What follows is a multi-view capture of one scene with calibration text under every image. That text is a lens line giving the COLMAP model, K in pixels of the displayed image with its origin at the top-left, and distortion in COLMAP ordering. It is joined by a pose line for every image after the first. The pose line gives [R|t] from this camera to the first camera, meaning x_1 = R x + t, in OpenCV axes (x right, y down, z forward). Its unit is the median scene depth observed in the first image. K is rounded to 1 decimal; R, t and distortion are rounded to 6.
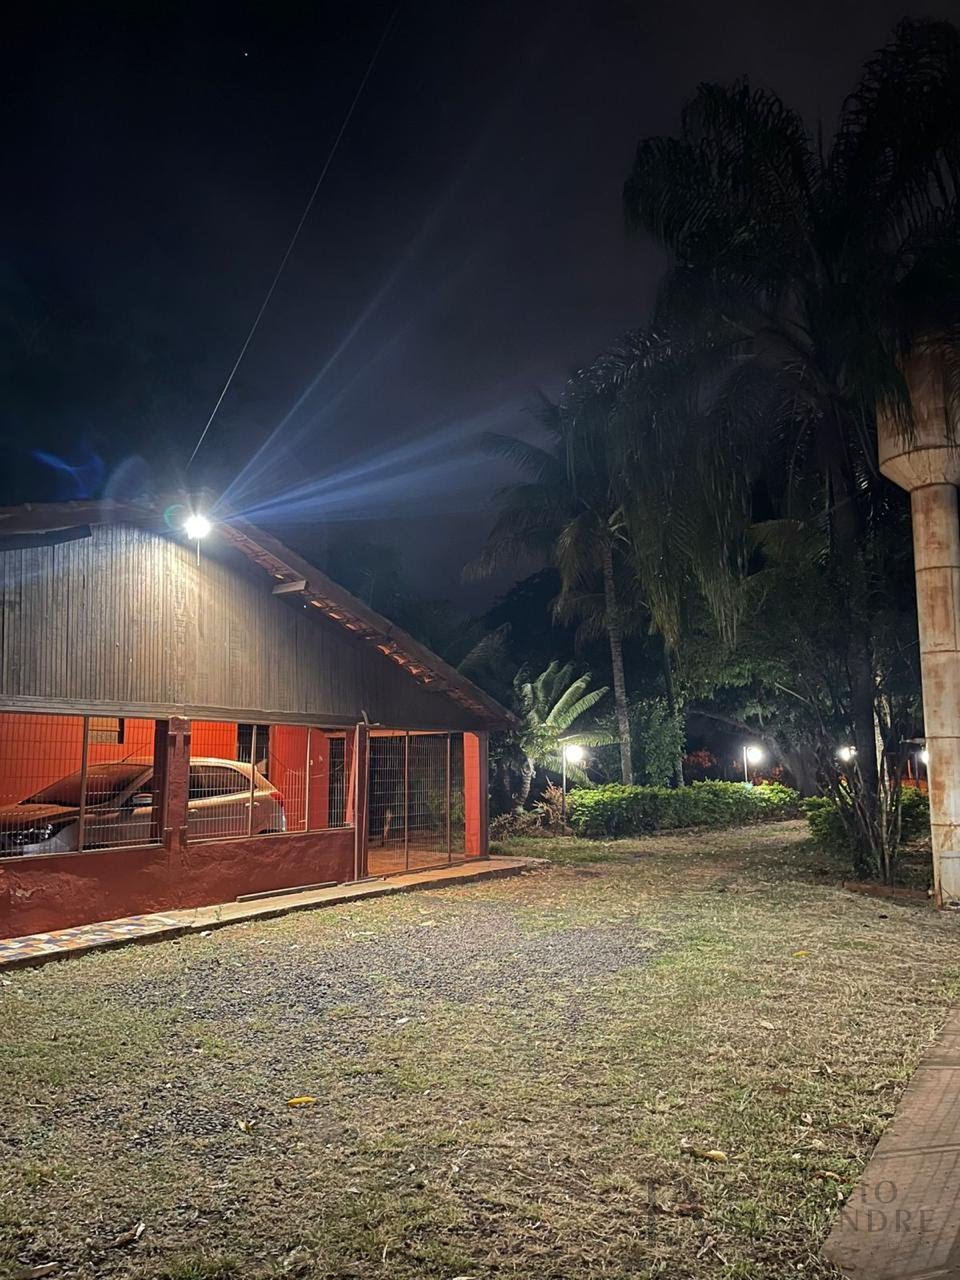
lens RADIAL K [[970.3, 0, 485.0], [0, 970.3, 656.8], [0, 0, 1]] dist [0.083470, -0.116049]
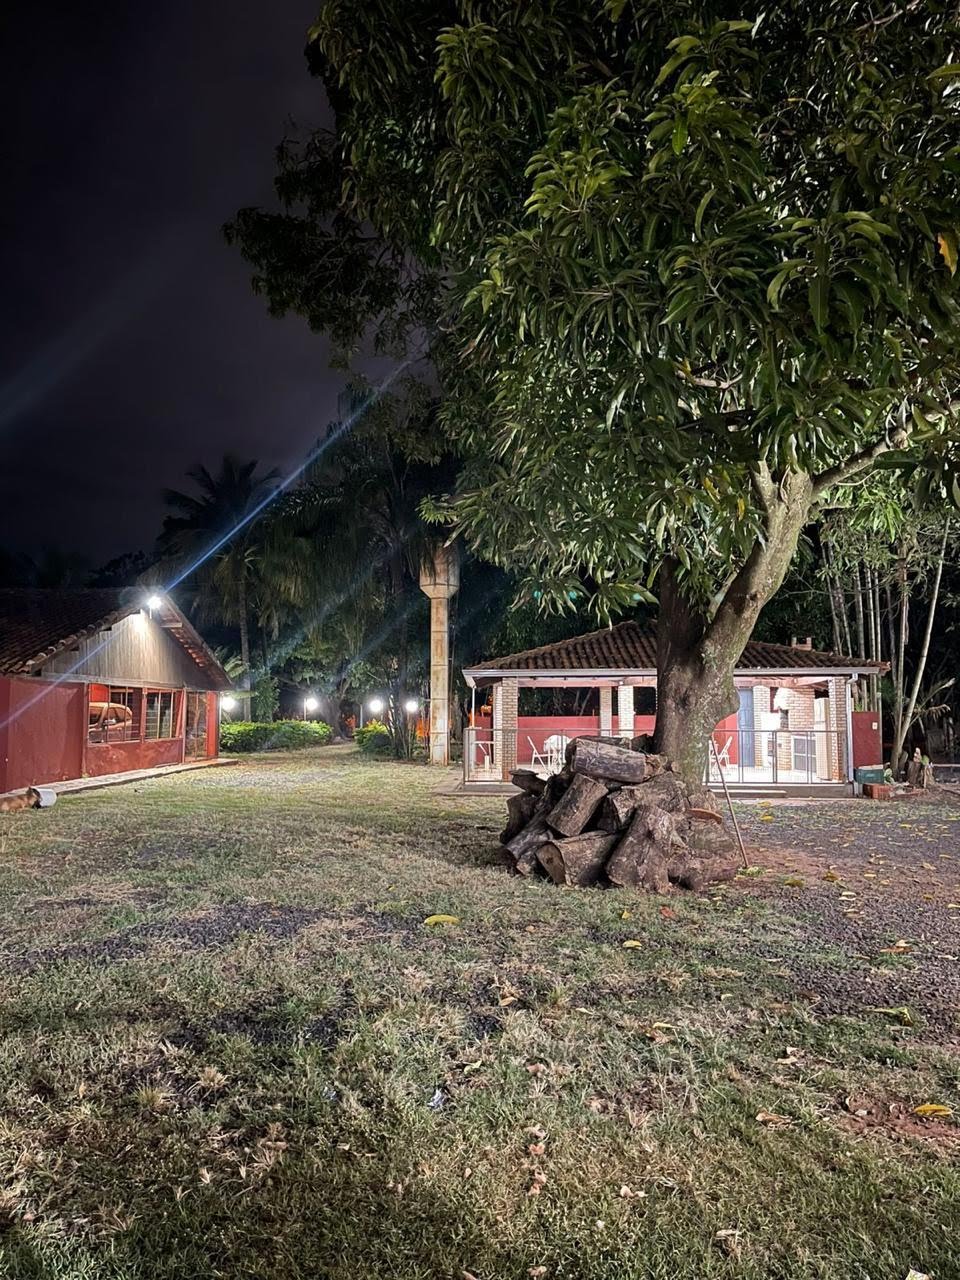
lens RADIAL K [[970.3, 0, 485.0], [0, 970.3, 656.8], [0, 0, 1]] dist [0.083470, -0.116049]
pose [[0.861528, 0.038474, 0.506250, -0.605639], [-0.065859, 0.997169, 0.036296, -0.108788], [-0.503420, -0.064611, 0.861623, -1.048542]]
